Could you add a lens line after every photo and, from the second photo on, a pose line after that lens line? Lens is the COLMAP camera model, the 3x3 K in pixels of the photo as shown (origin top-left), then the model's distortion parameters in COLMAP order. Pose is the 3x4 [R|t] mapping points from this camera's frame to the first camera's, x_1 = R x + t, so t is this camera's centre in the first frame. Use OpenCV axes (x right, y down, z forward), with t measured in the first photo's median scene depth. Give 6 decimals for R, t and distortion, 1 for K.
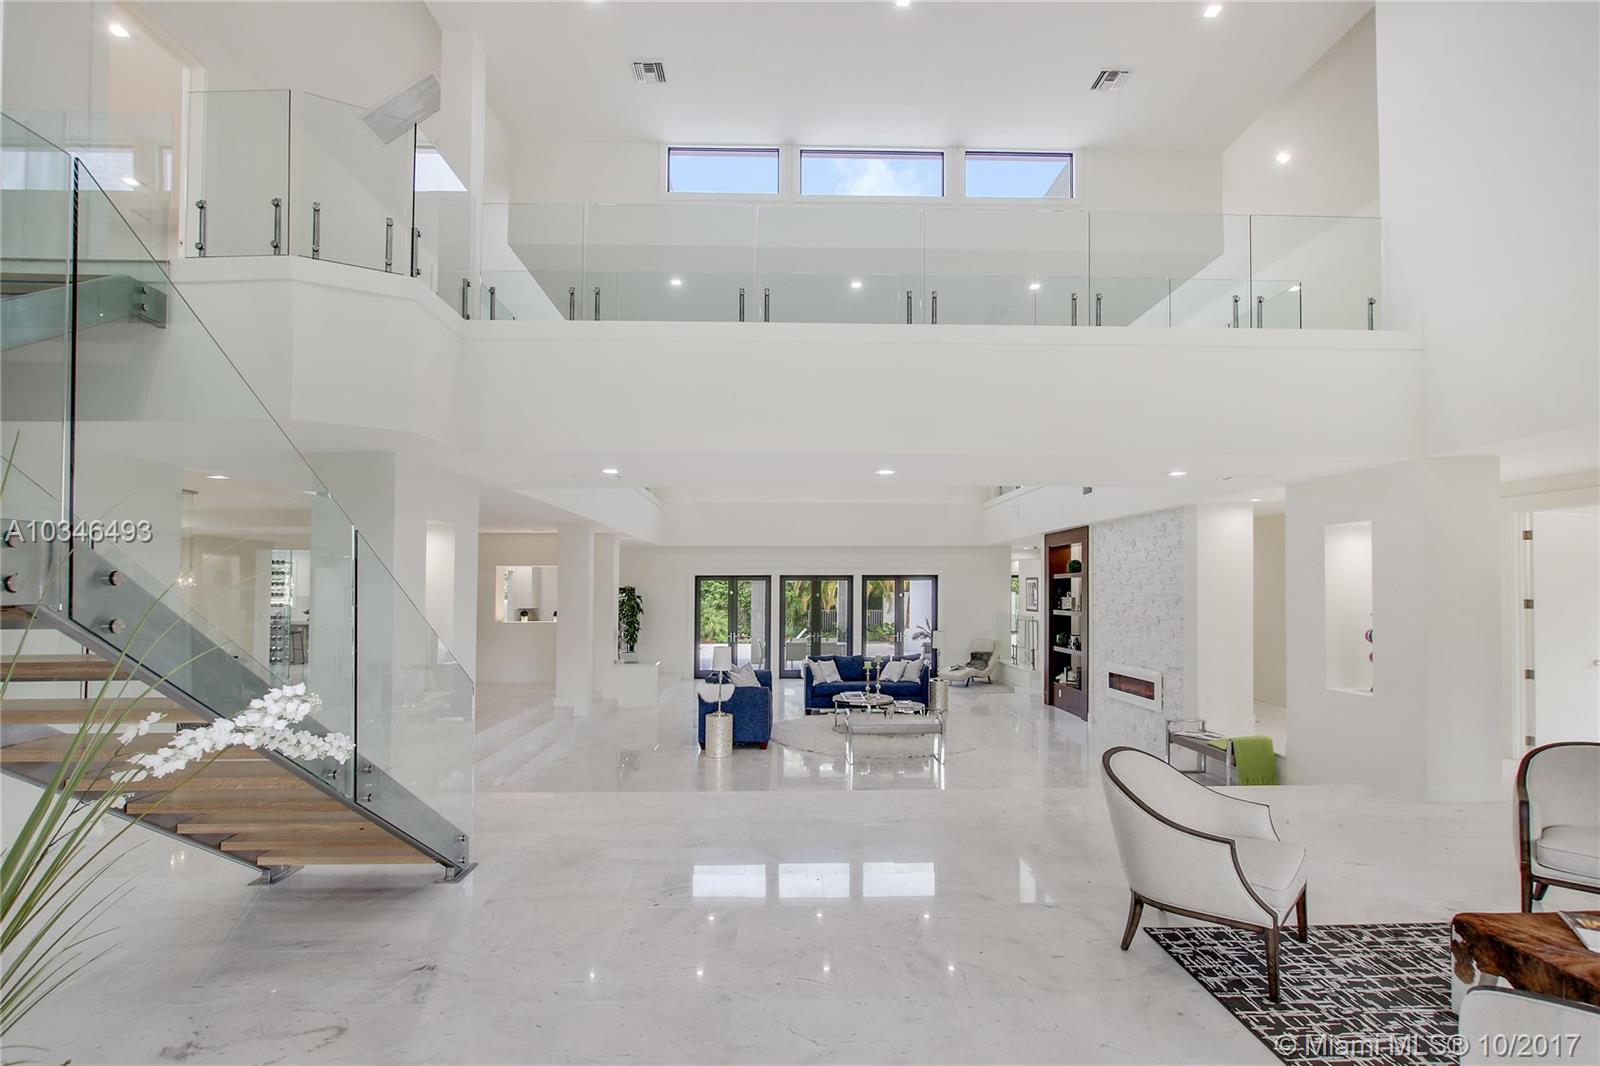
lens RADIAL K [[752.7, 0, 799.2], [0, 752.7, 570.4], [0, 0, 1]] dist [-0.015083, 0.001585]
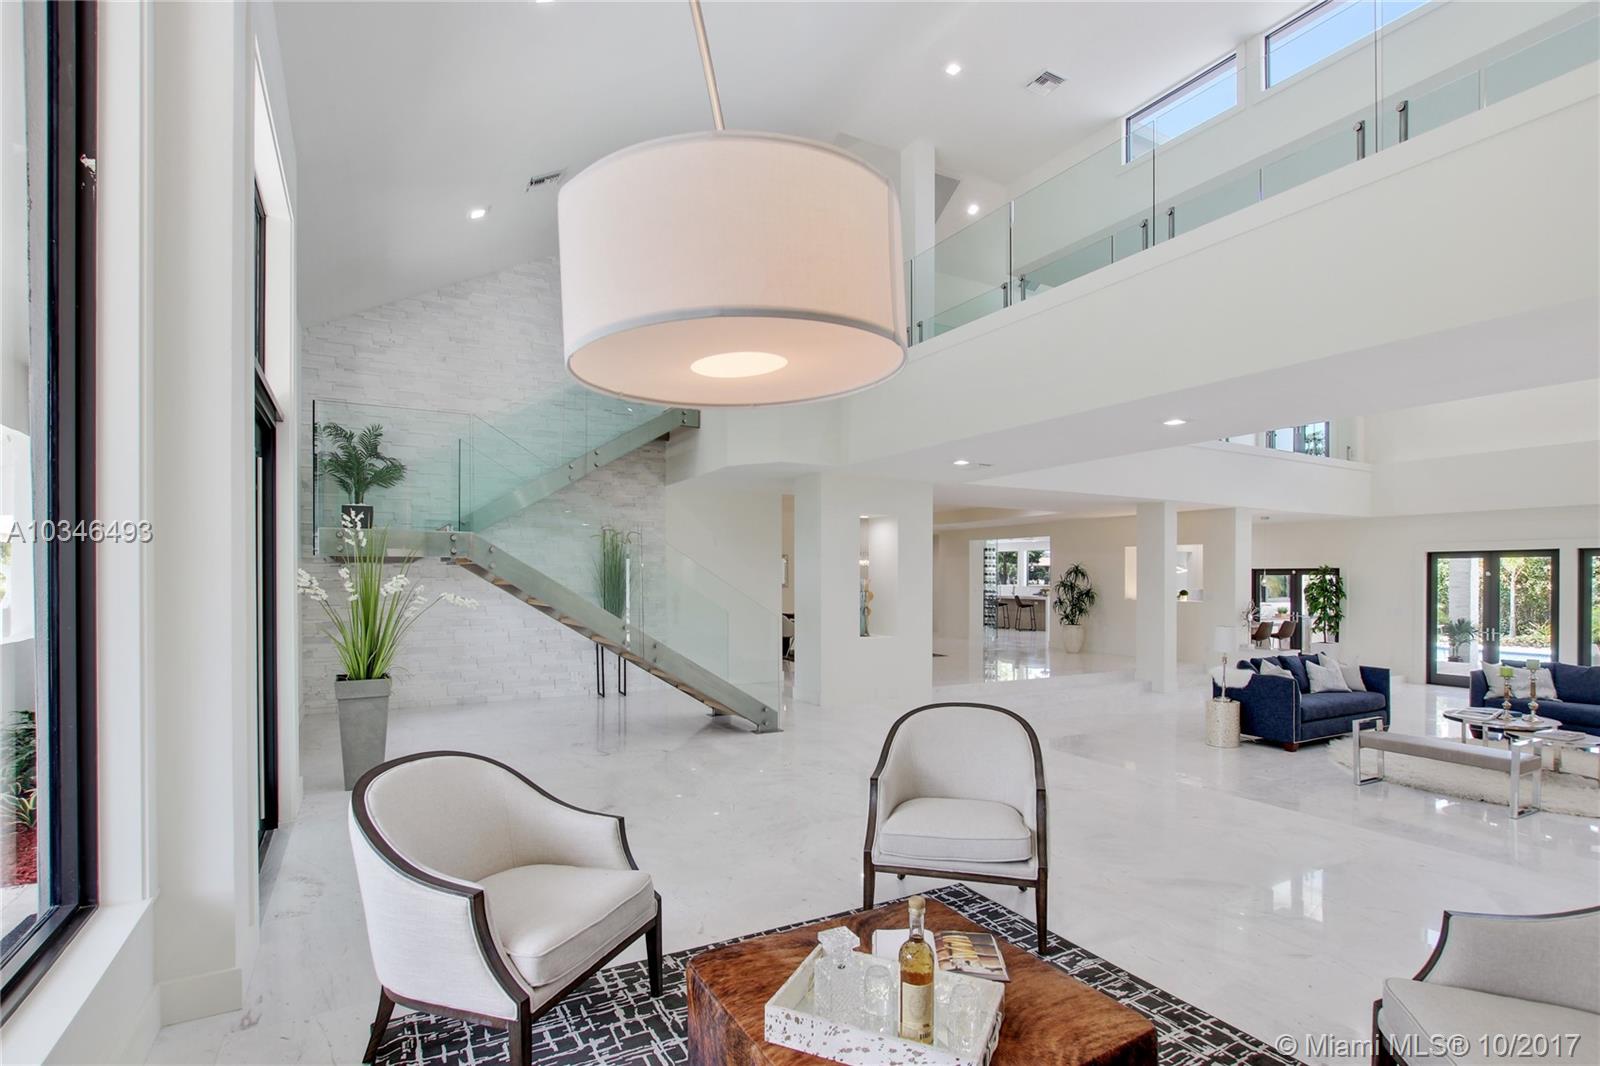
lens RADIAL K [[752.7, 0, 807.4], [0, 752.7, 576.9], [0, 0, 1]] dist [-0.015083, 0.001585]
pose [[0.478214, 0.002391, -0.878240, 0.486572], [0.019547, 0.999720, 0.013366, 0.021099], [0.878026, -0.023558, 0.478033, 0.139716]]
